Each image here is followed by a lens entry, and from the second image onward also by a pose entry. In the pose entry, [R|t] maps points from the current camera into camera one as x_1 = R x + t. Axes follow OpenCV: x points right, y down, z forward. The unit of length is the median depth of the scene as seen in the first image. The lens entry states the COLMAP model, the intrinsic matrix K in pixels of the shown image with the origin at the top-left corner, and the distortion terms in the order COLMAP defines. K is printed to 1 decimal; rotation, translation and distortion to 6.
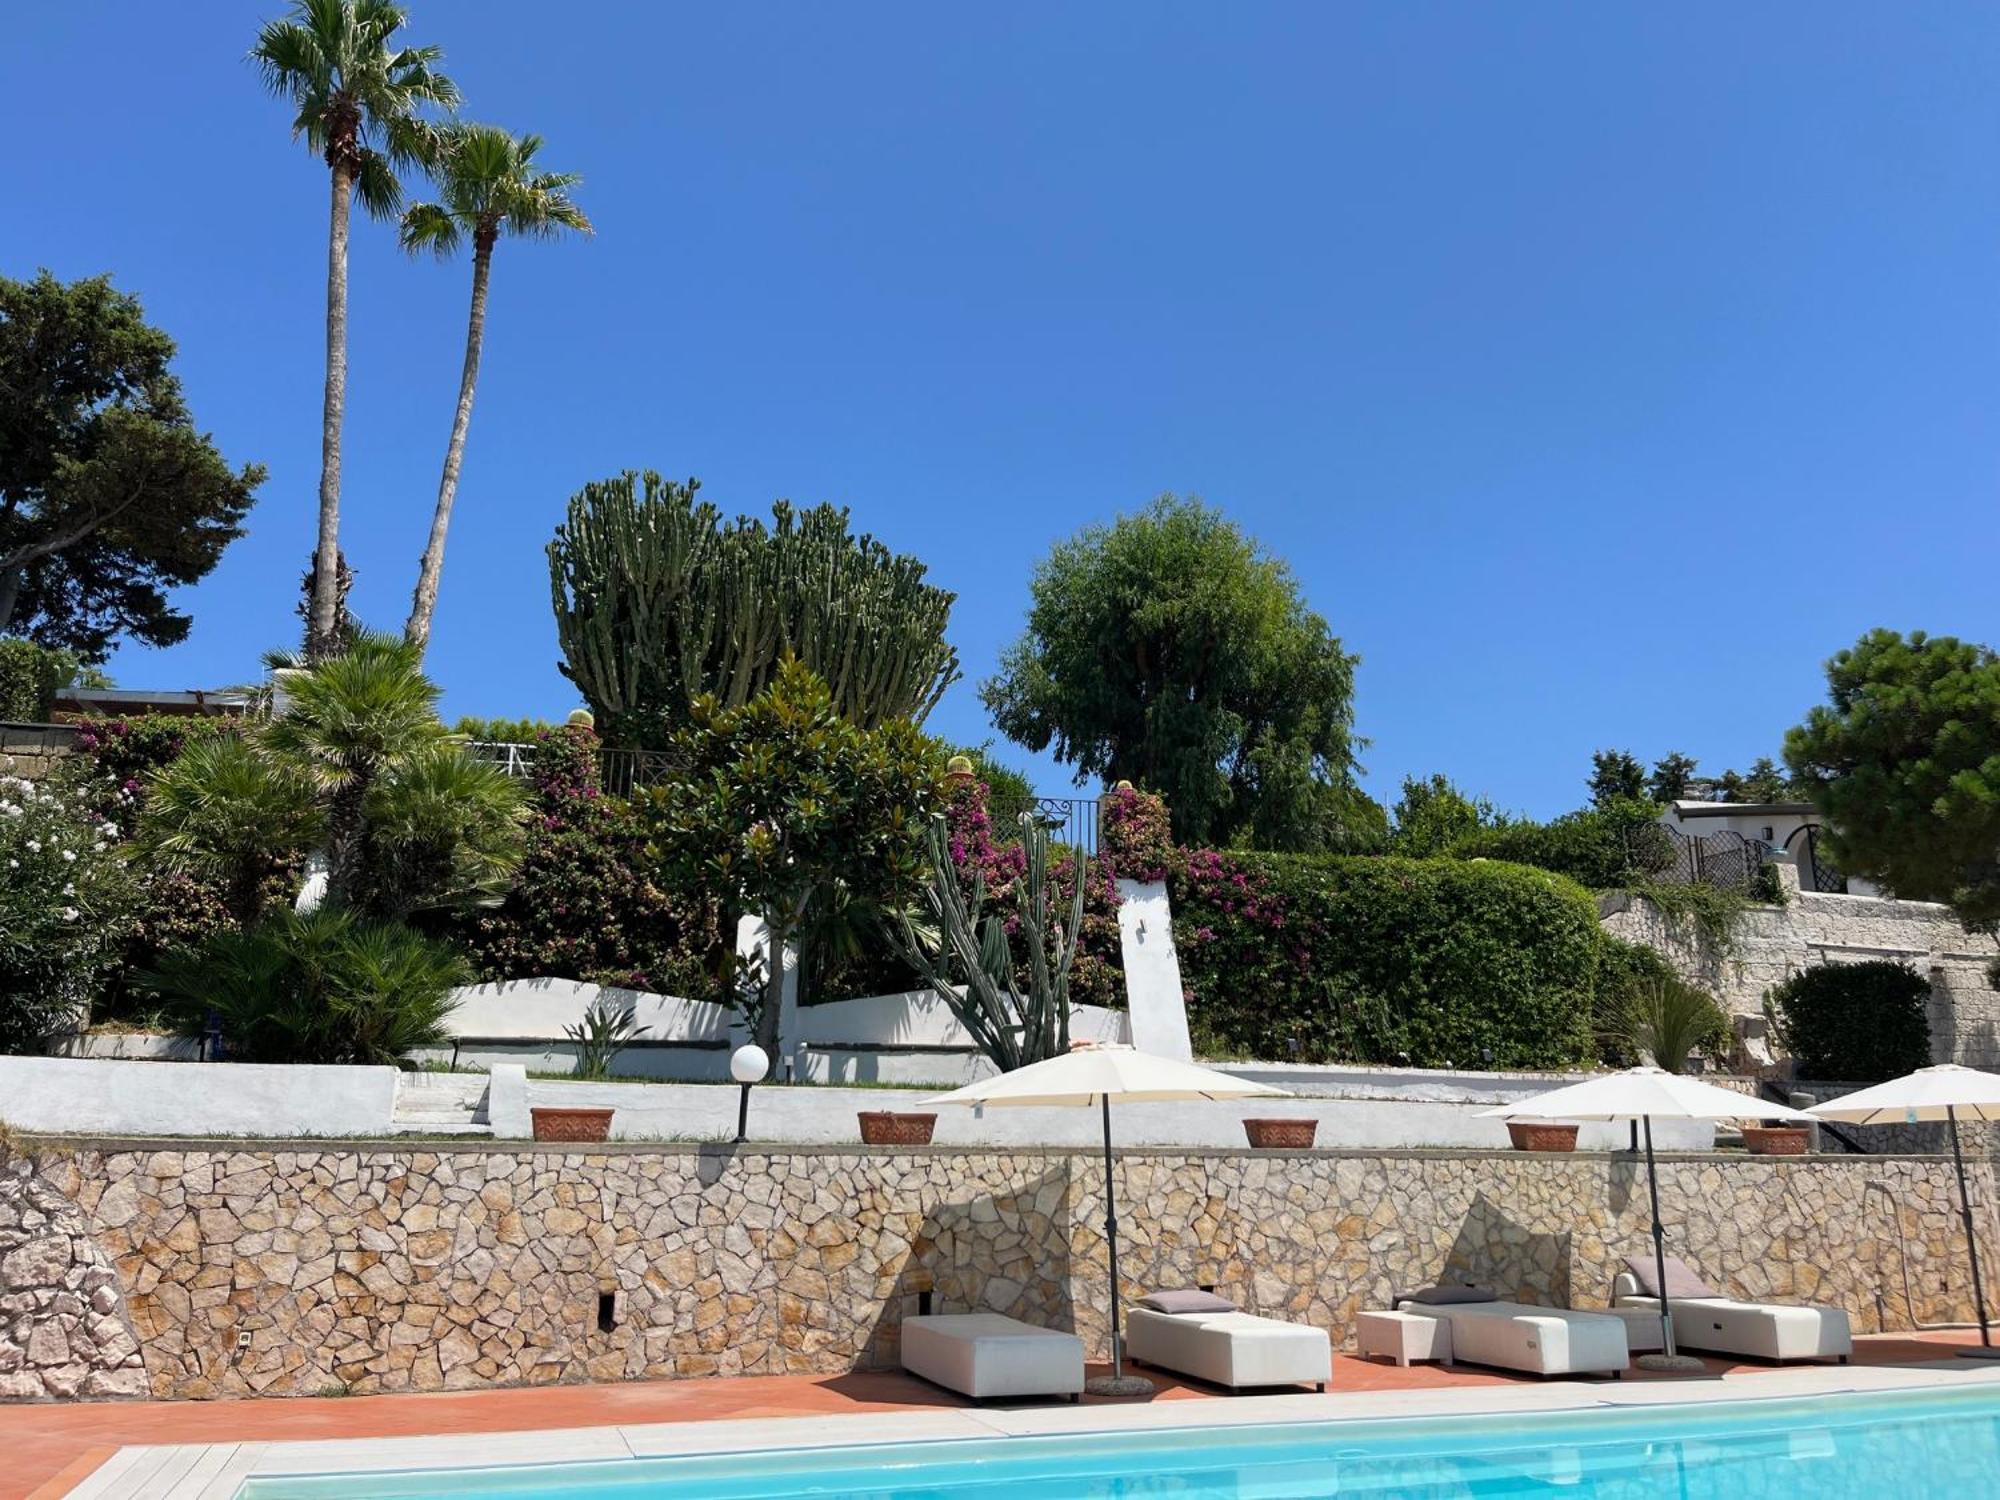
lens RADIAL K [[1518.5, 0, 1003.4], [0, 1518.5, 774.7], [0, 0, 1]] dist [0.052499, -0.076822]
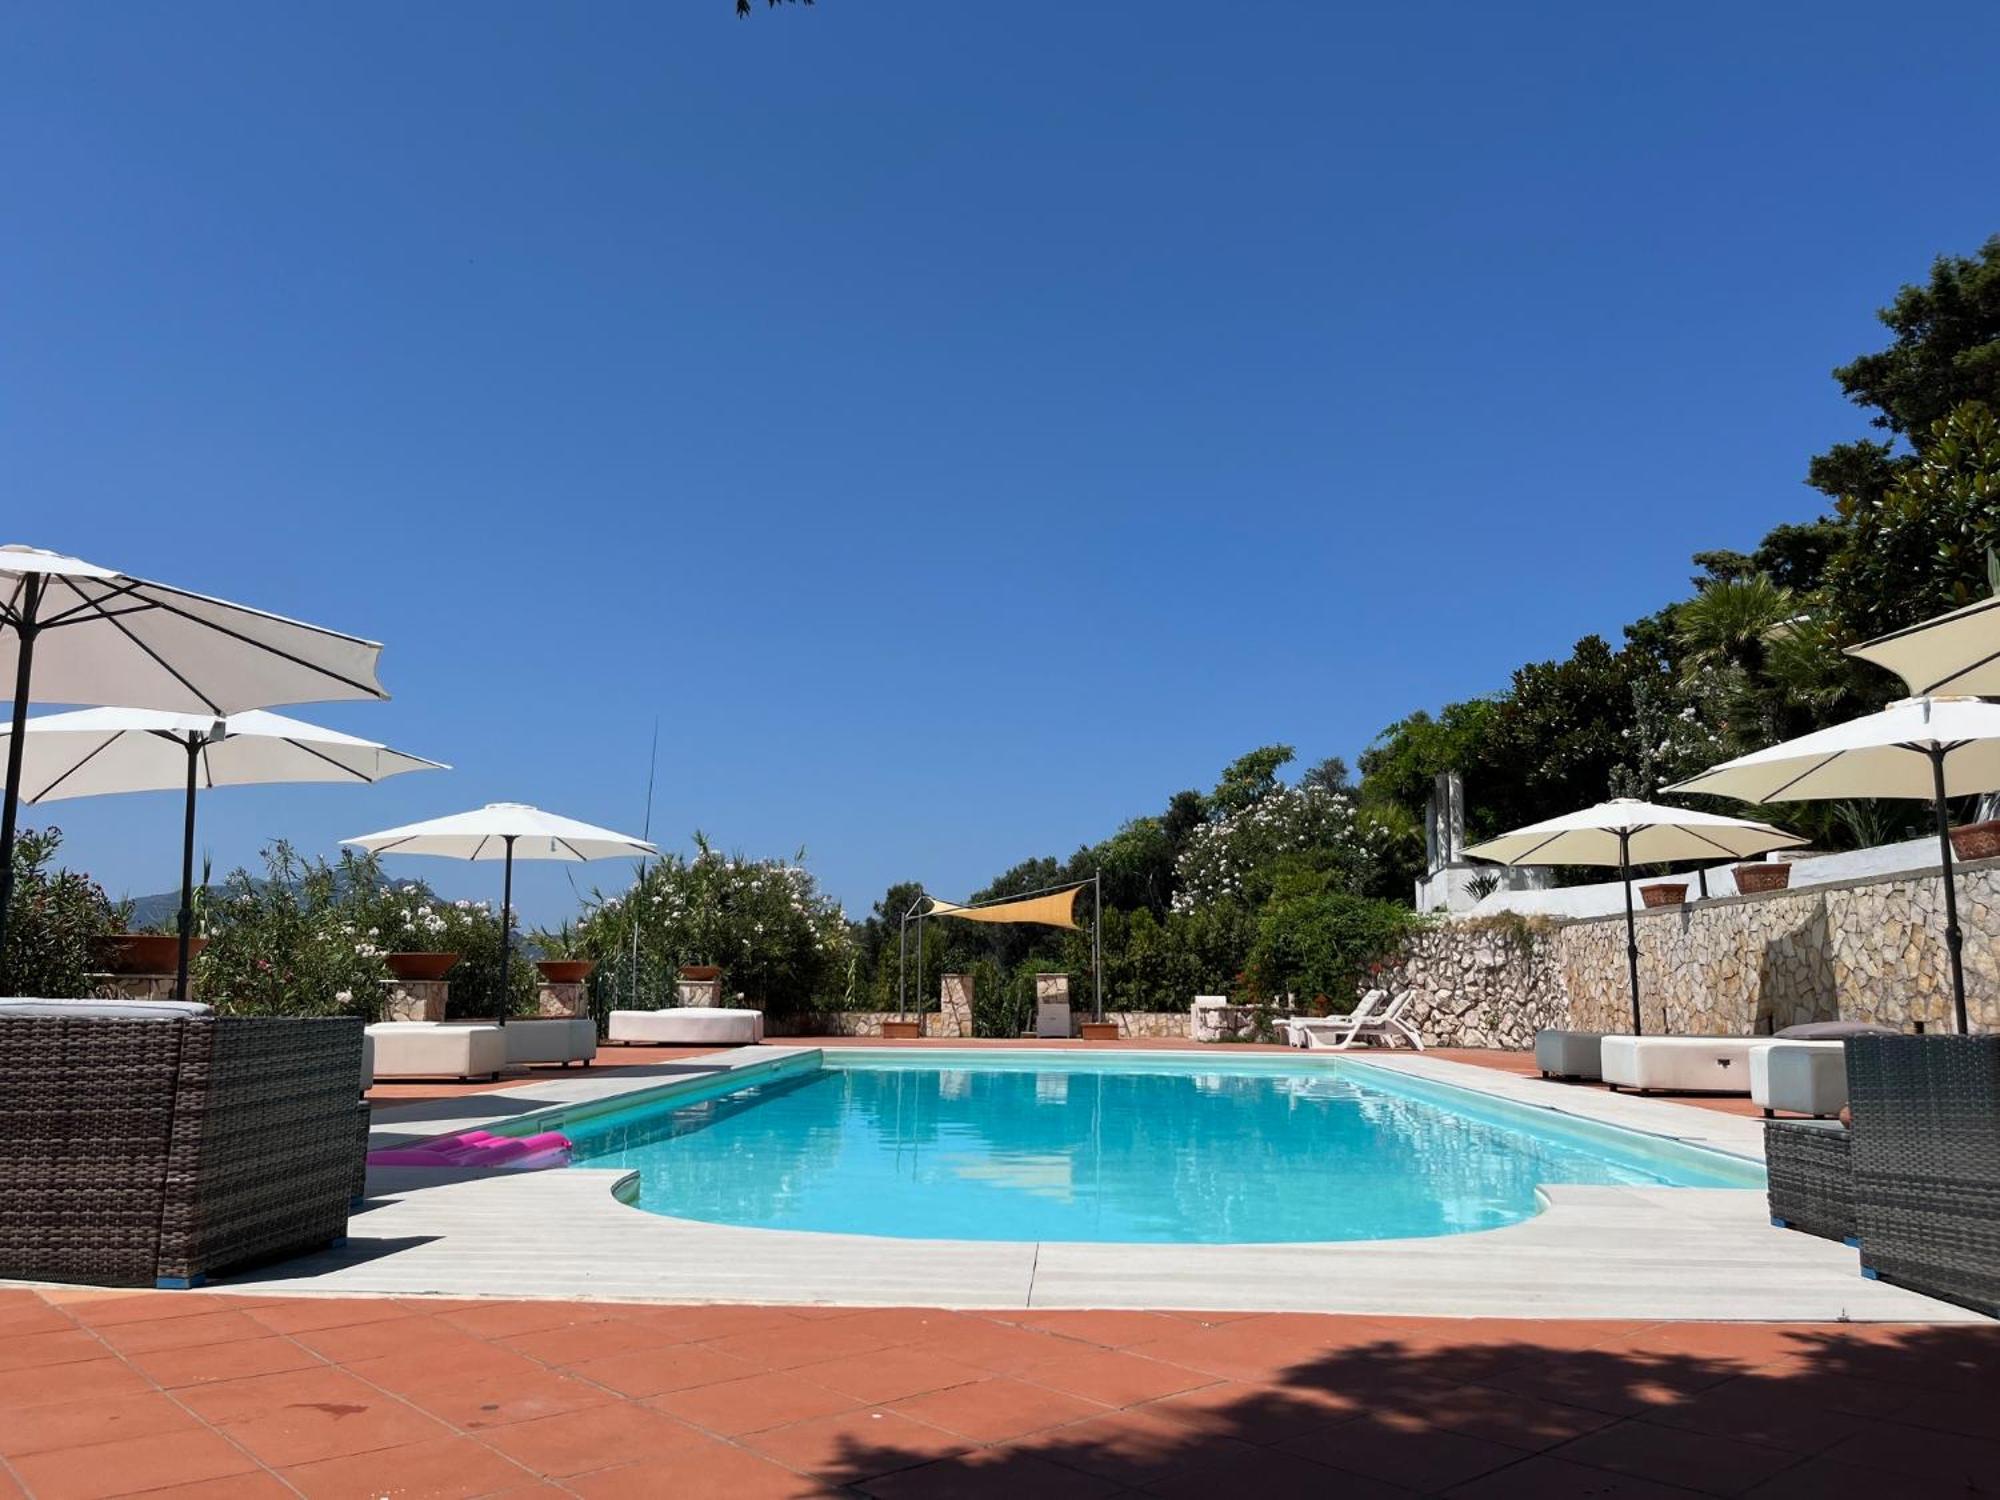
lens RADIAL K [[1518.5, 0, 992.2], [0, 1518.5, 759.0], [0, 0, 1]] dist [0.052499, -0.076822]
pose [[-0.372221, -0.146409, -0.916524, 1.051656], [0.224751, 0.943873, -0.242054, 0.256937], [0.900521, -0.296087, -0.318424, 0.760209]]
